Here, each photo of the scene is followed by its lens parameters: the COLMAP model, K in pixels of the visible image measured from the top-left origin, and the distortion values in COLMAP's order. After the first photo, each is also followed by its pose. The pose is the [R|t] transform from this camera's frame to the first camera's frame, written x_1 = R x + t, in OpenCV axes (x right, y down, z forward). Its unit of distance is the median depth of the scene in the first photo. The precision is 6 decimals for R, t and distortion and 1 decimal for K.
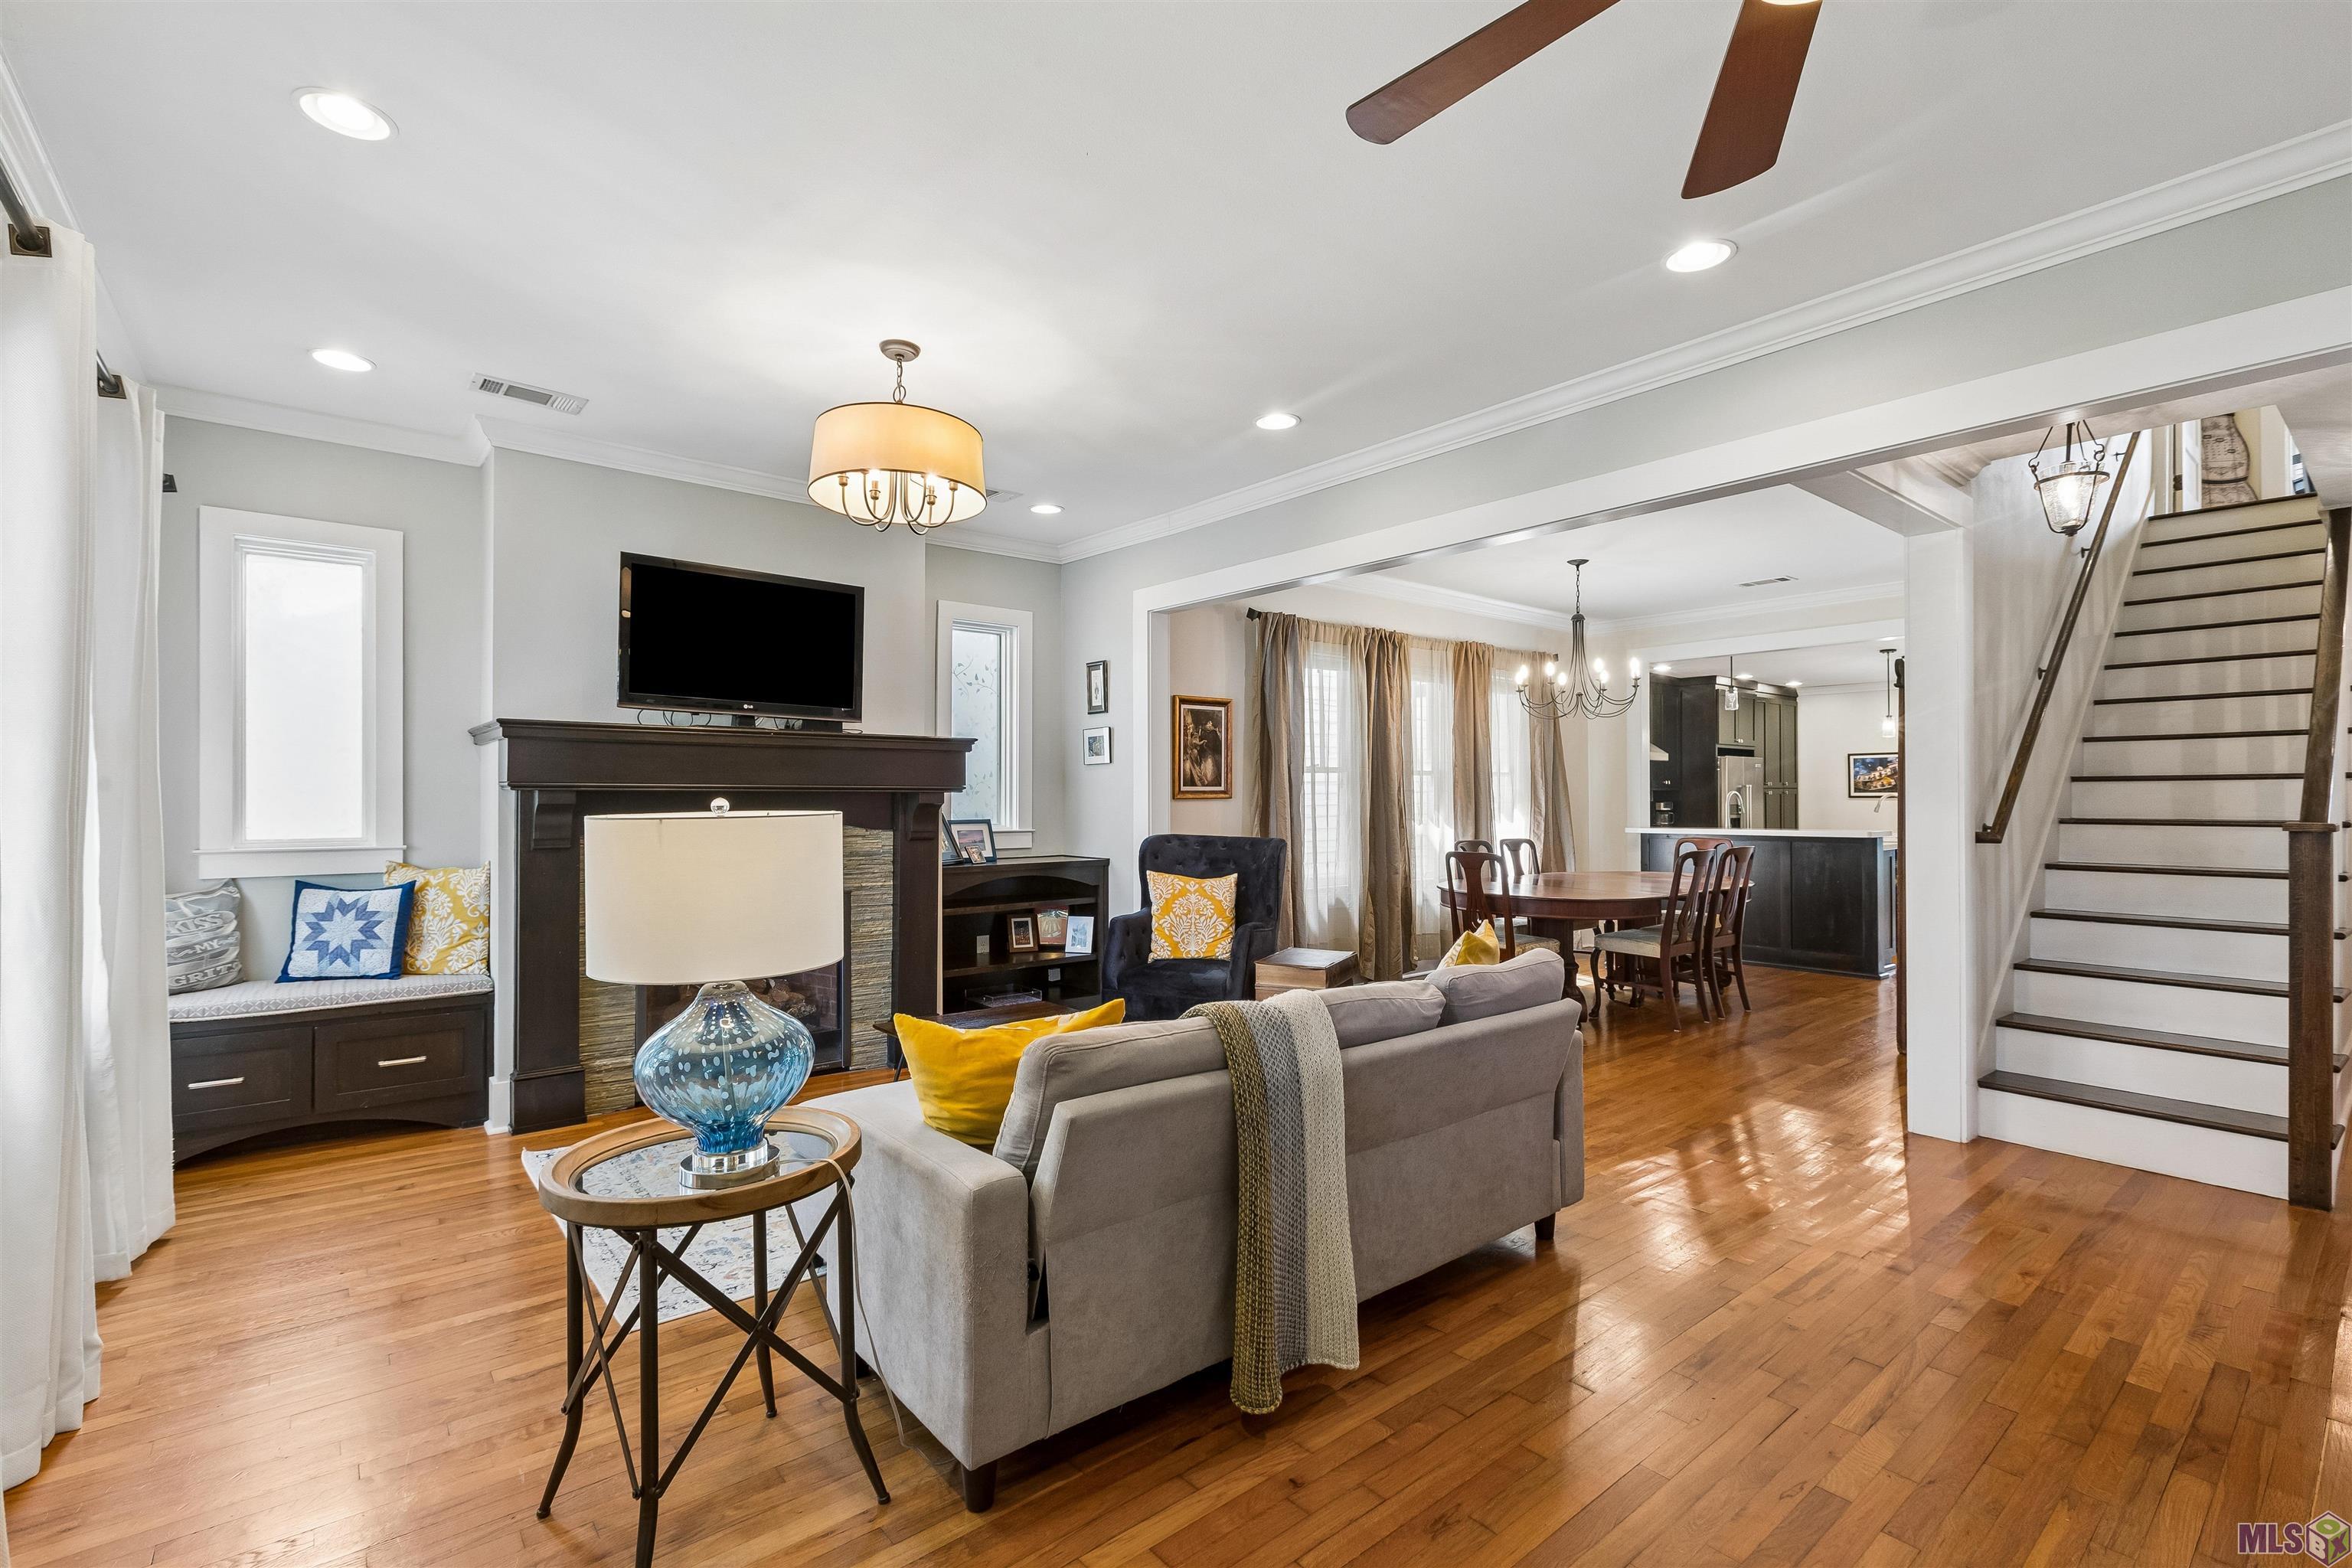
lens RADIAL K [[1064.3, 0, 1182.0], [0, 1064.3, 796.7], [0, 0, 1]] dist [0.016457, -0.000061]
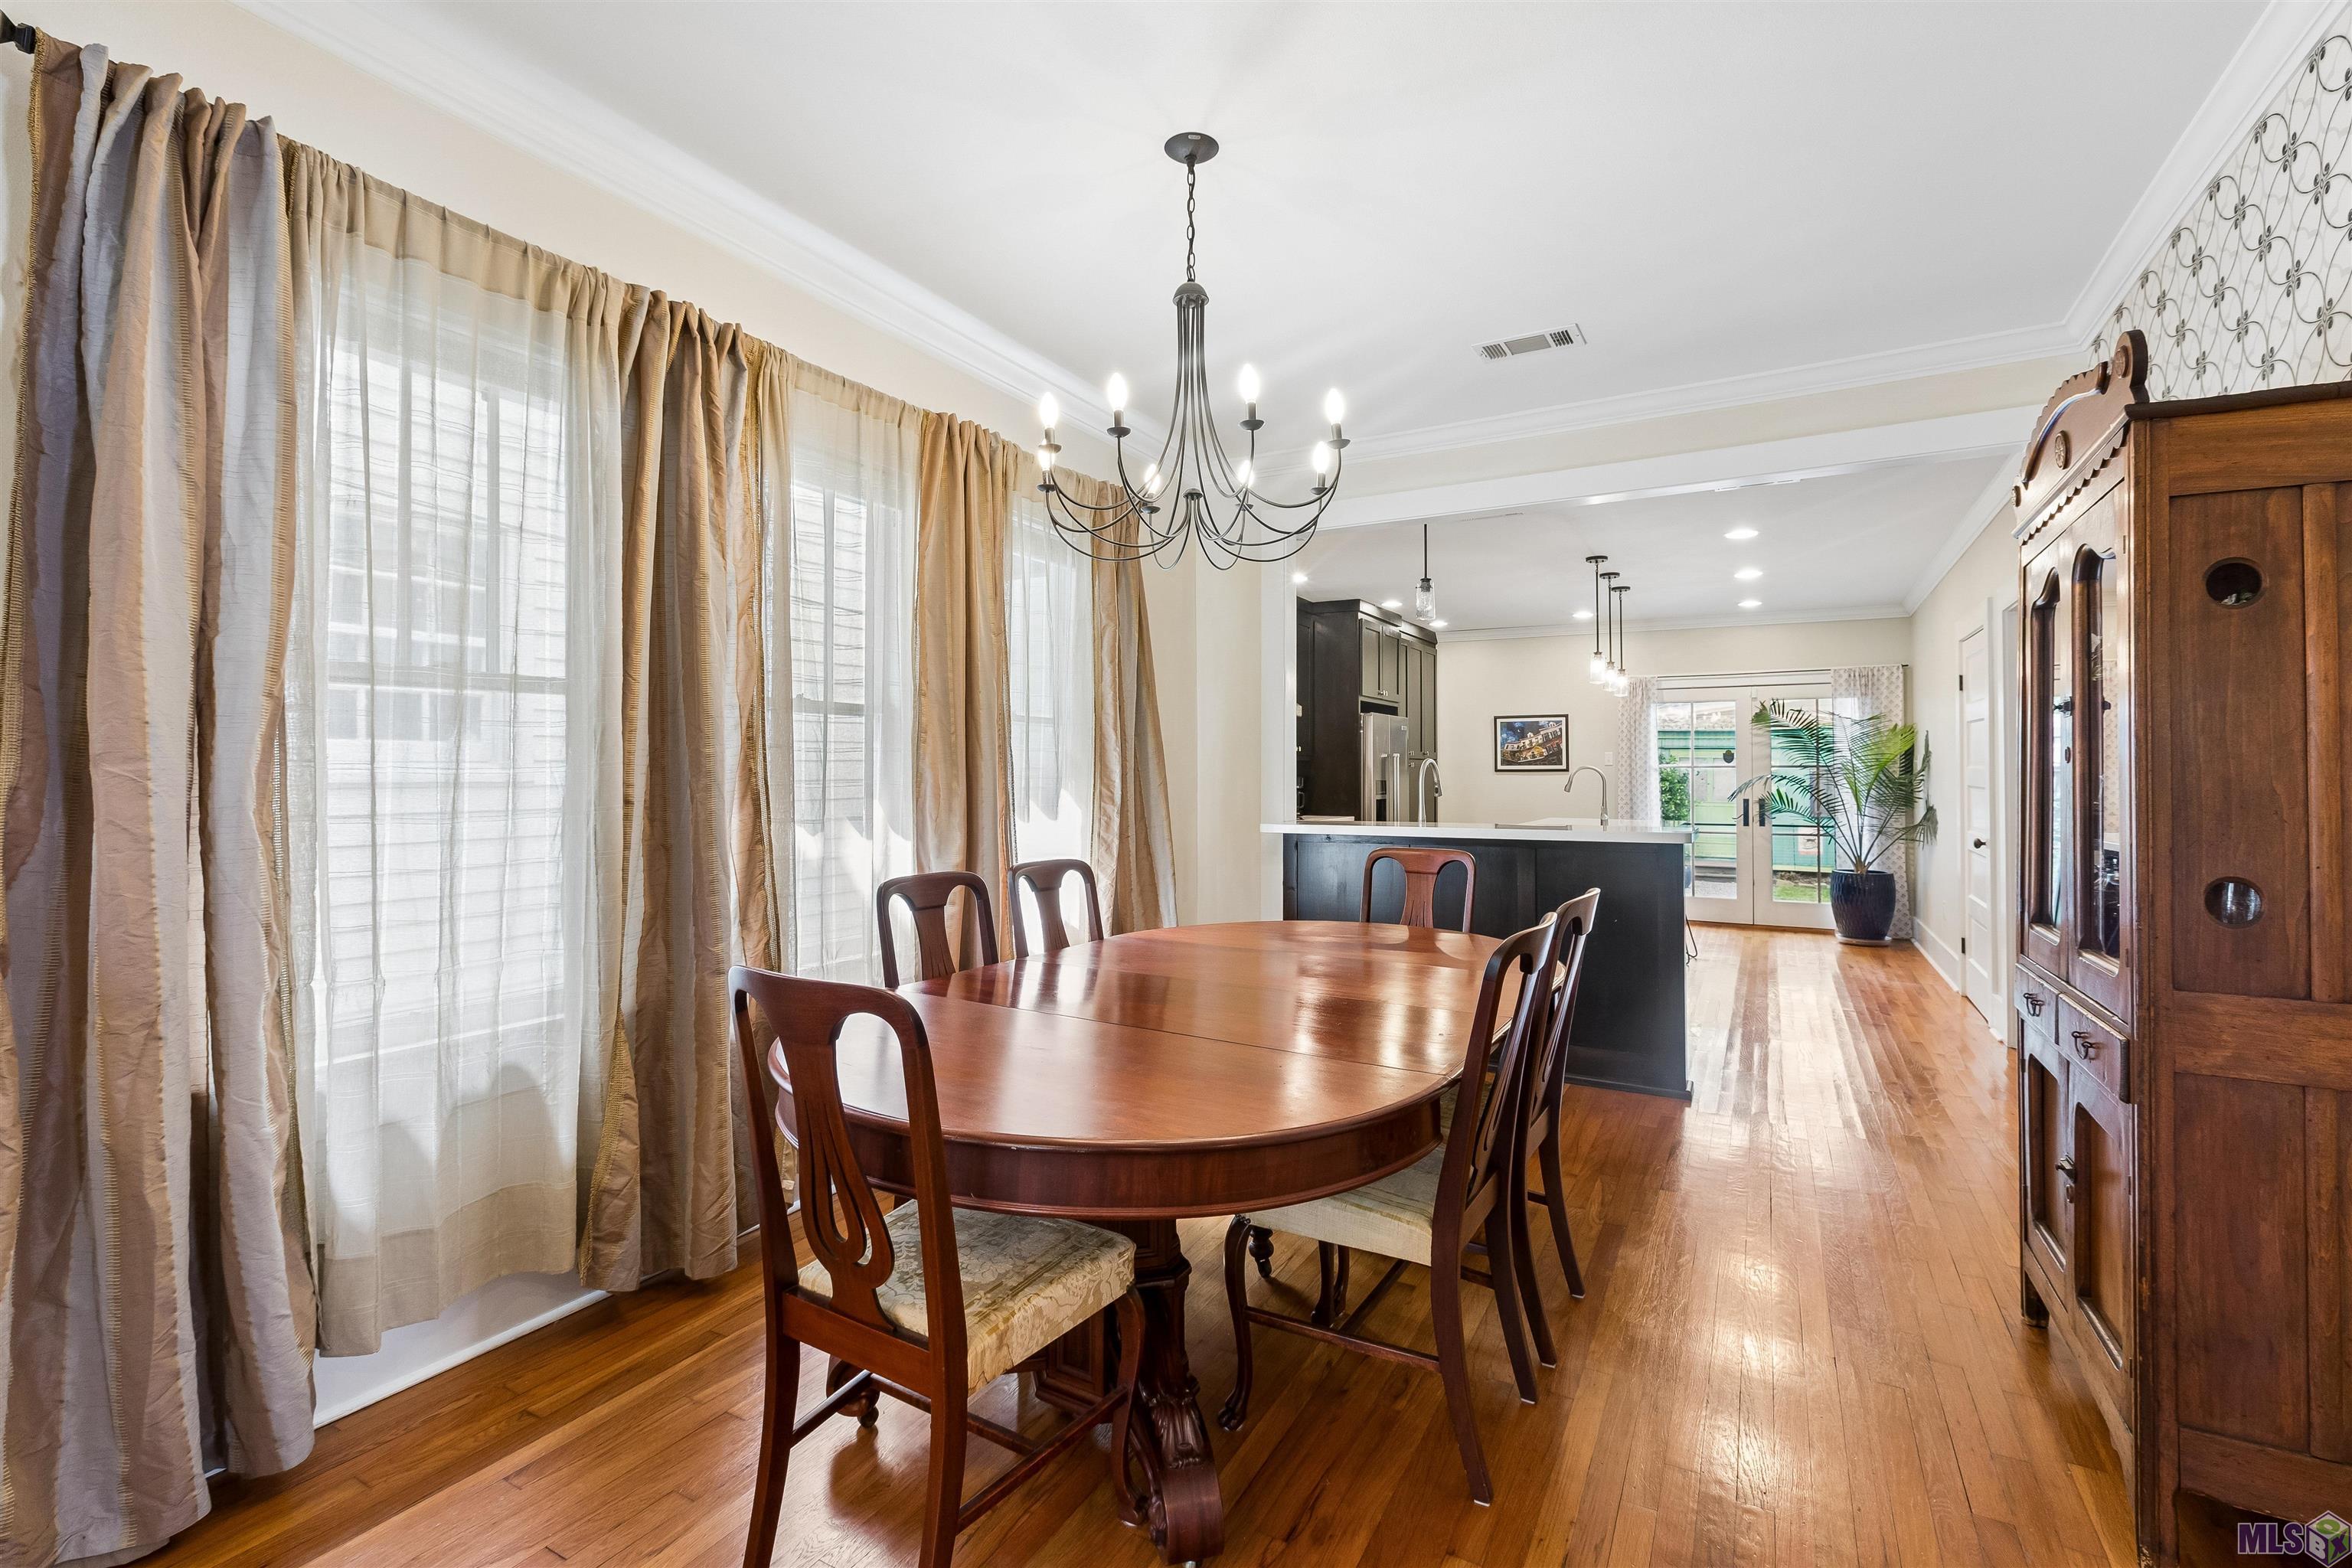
lens RADIAL K [[1064.3, 0, 1177.8], [0, 1064.3, 775.0], [0, 0, 1]] dist [0.016457, -0.000061]
pose [[0.935511, 0.003321, 0.353282, 0.197393], [-0.005492, 0.999972, 0.005143, 0.001026], [-0.353255, -0.006752, 0.935503, 0.546129]]
